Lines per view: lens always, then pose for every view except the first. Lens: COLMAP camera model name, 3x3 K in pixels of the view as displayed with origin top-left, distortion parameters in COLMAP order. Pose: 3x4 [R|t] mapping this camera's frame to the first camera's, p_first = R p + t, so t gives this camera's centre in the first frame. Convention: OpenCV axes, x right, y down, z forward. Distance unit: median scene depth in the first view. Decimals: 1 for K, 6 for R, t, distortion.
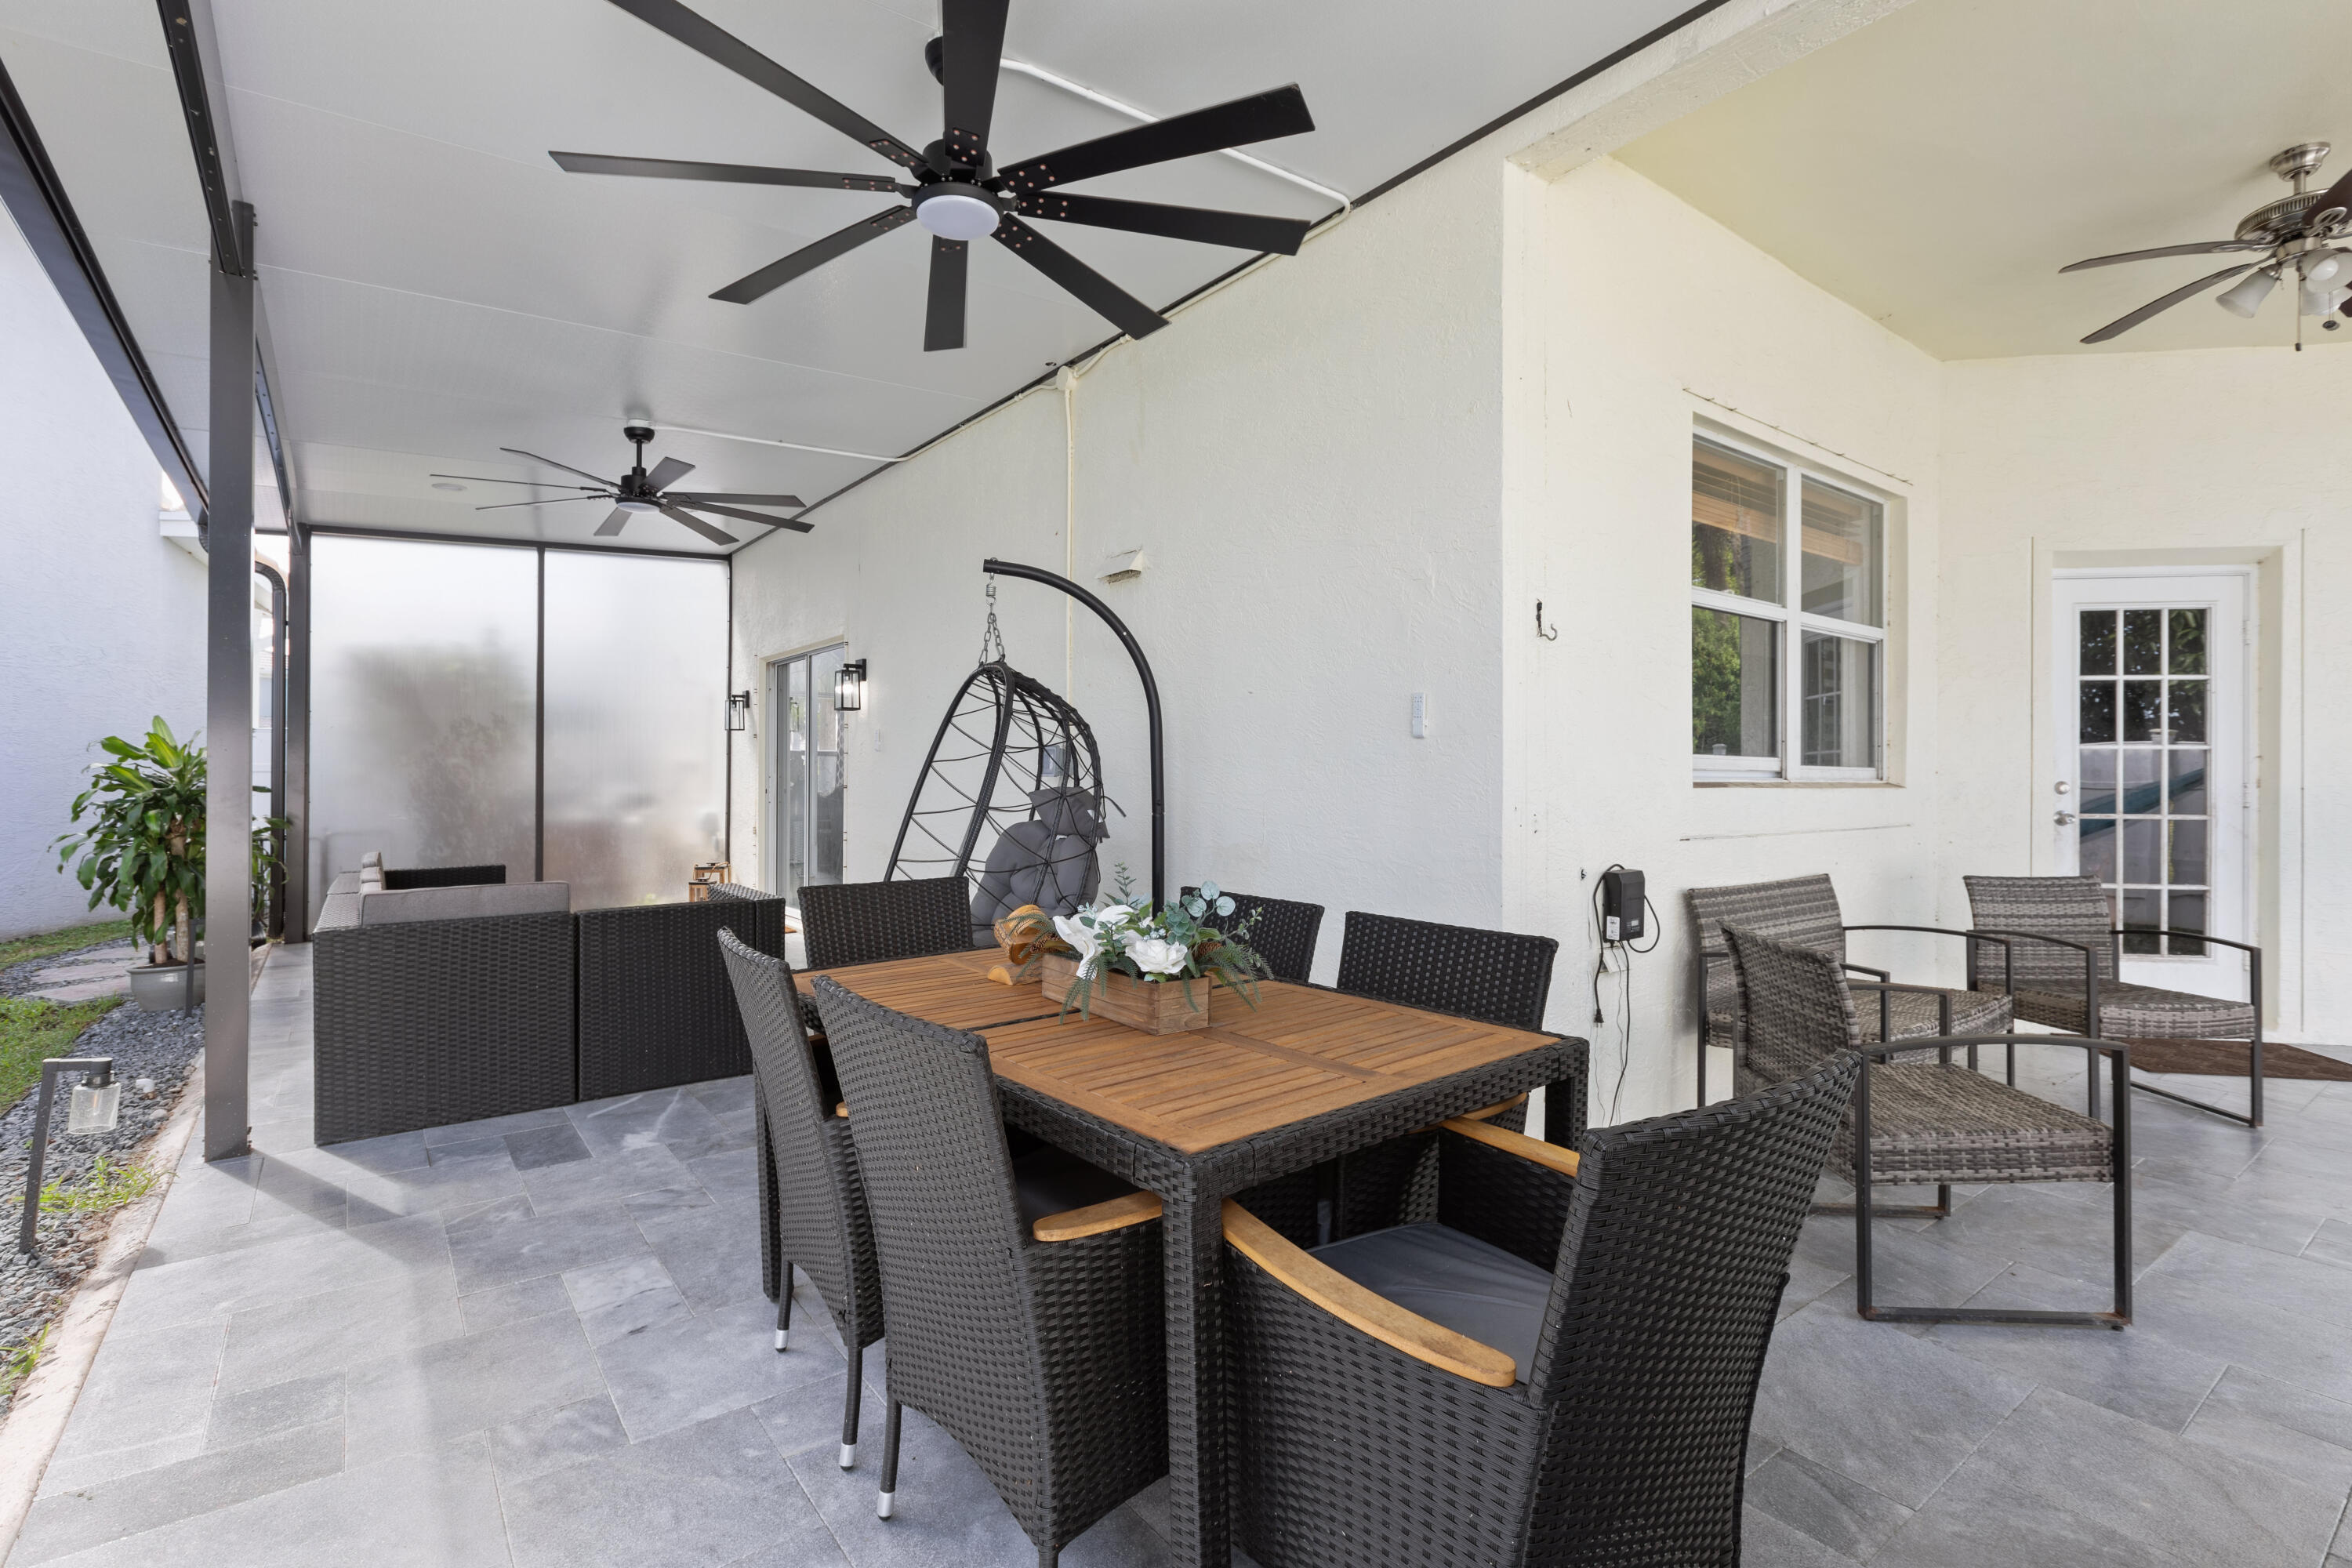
lens RADIAL K [[1058.4, 0, 1169.1], [0, 1058.4, 774.1], [0, 0, 1]] dist [0.002196, -0.000769]
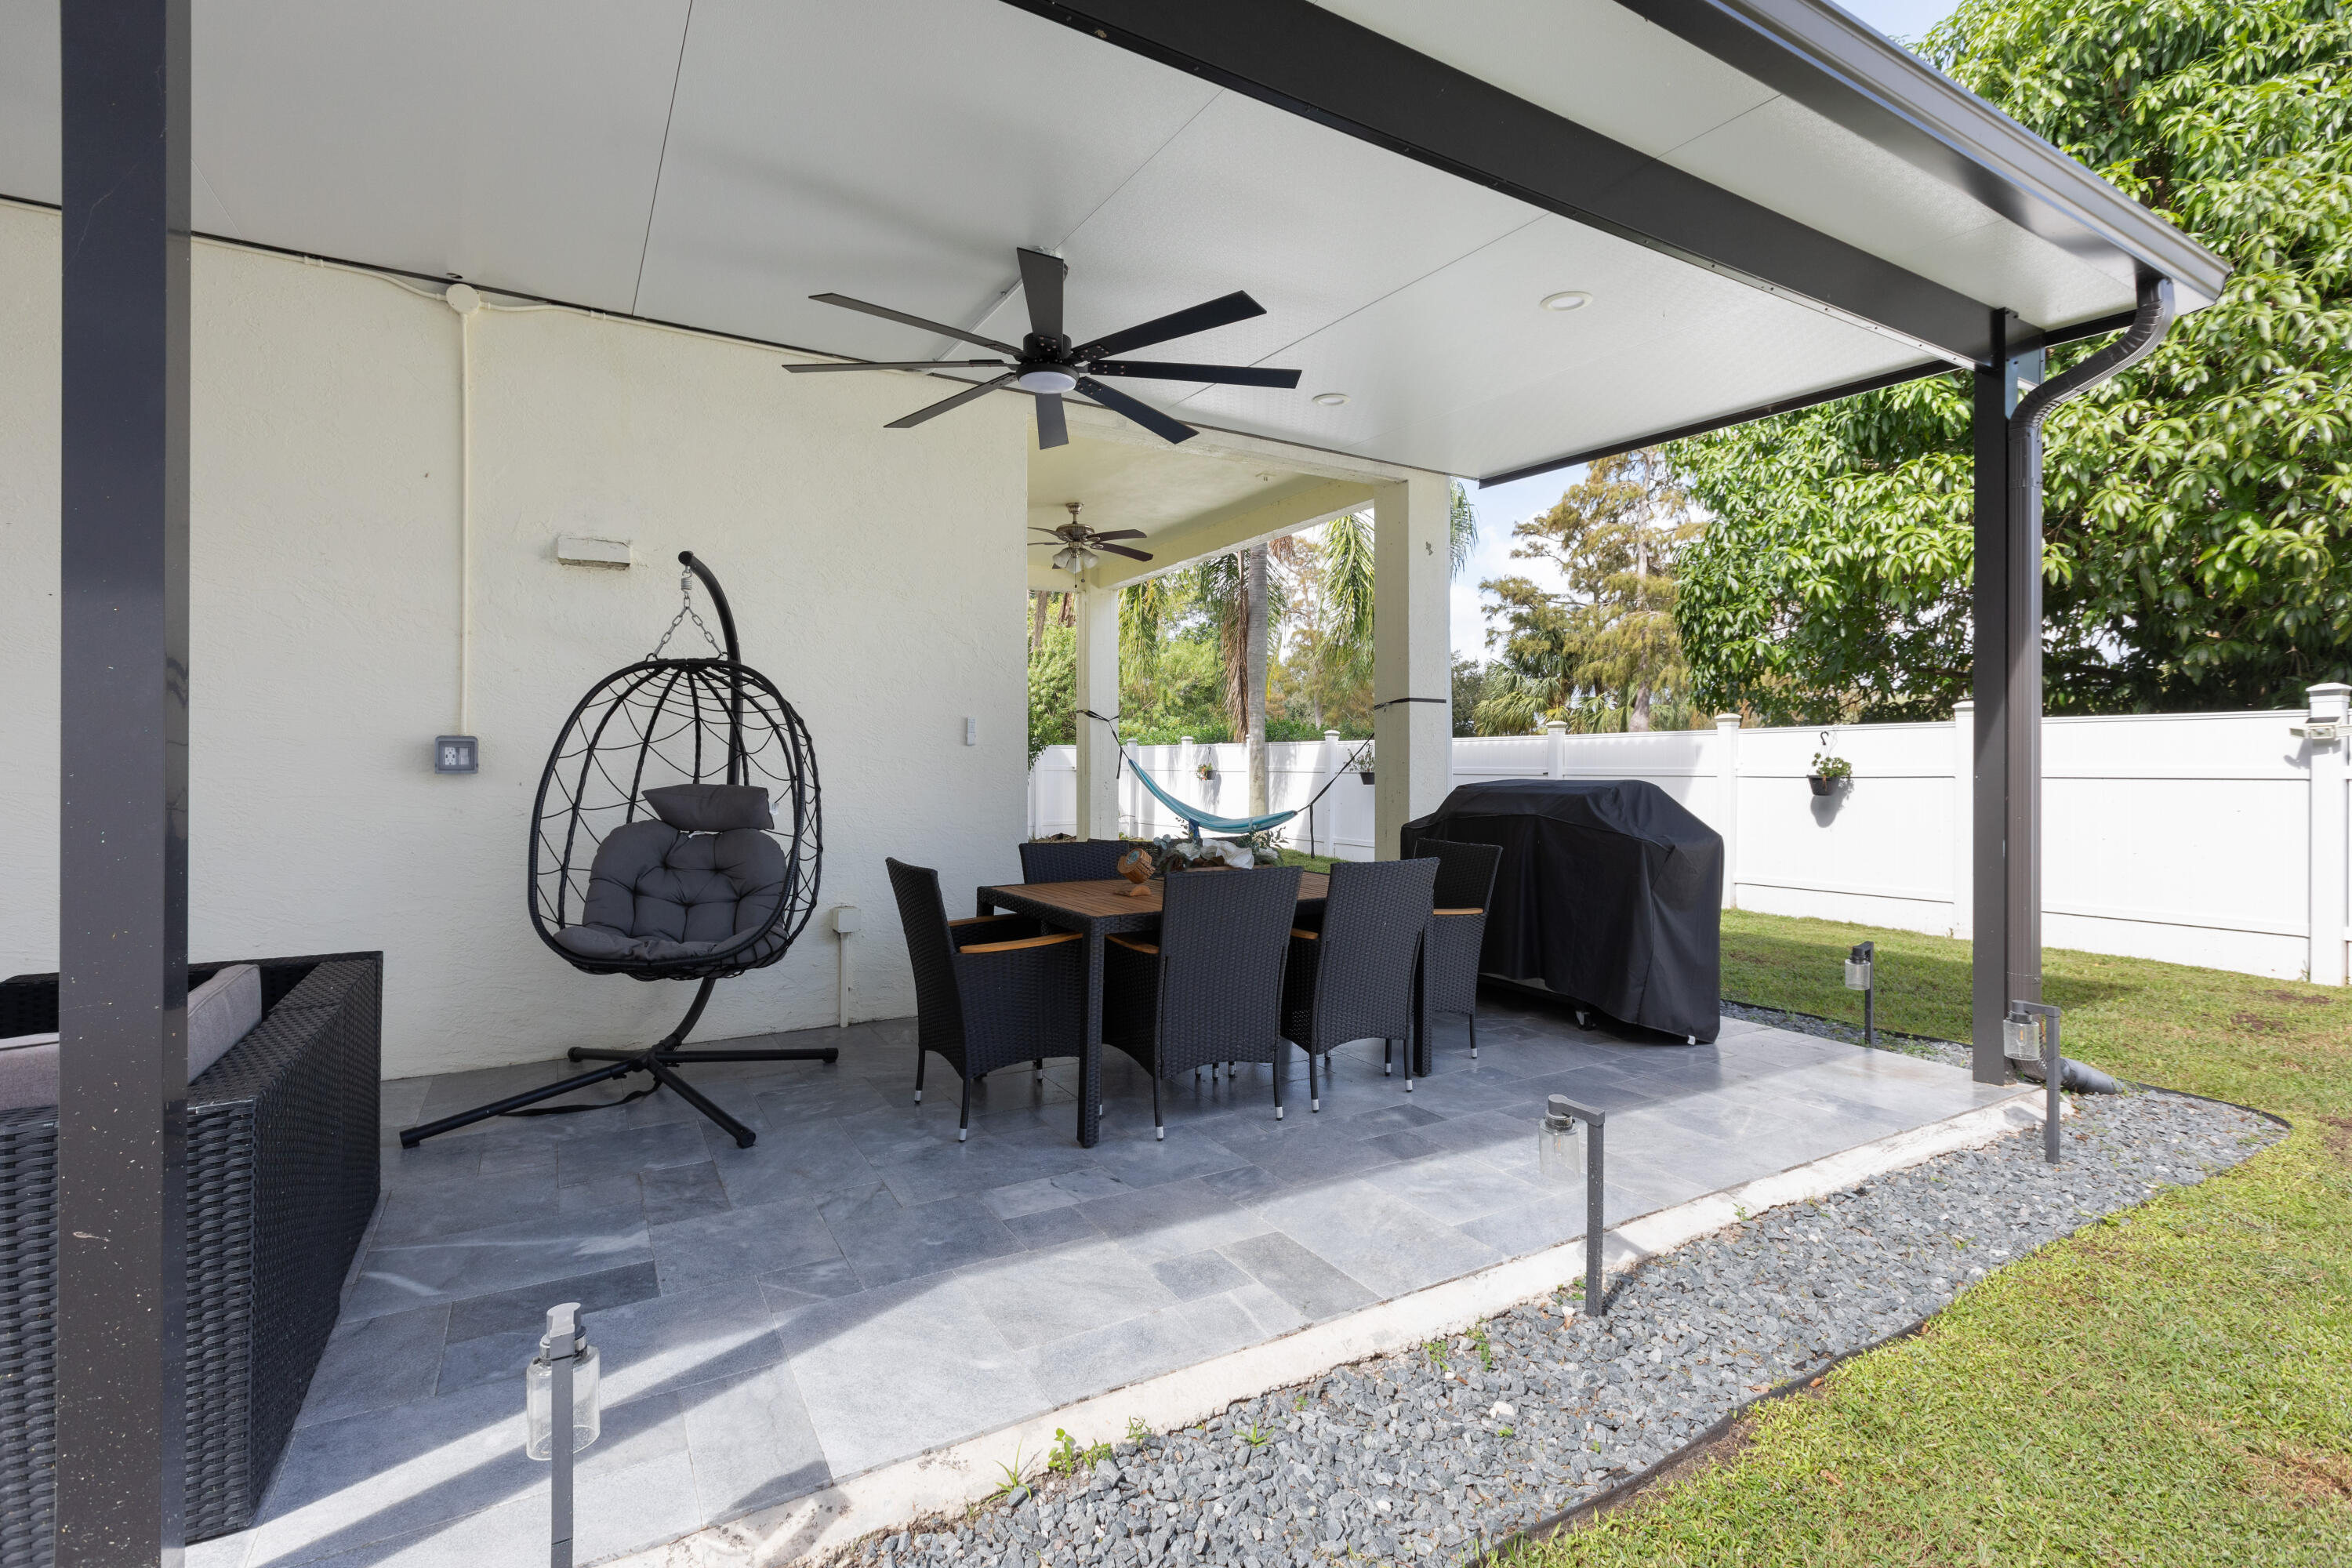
lens RADIAL K [[1058.4, 0, 1174.2], [0, 1058.4, 780.5], [0, 0, 1]] dist [0.002196, -0.000769]
pose [[0.108633, 0.000444, 0.994082, -1.239605], [0.002798, 0.999996, -0.000753, 0.021610], [-0.994078, 0.002864, 0.108631, 0.541570]]
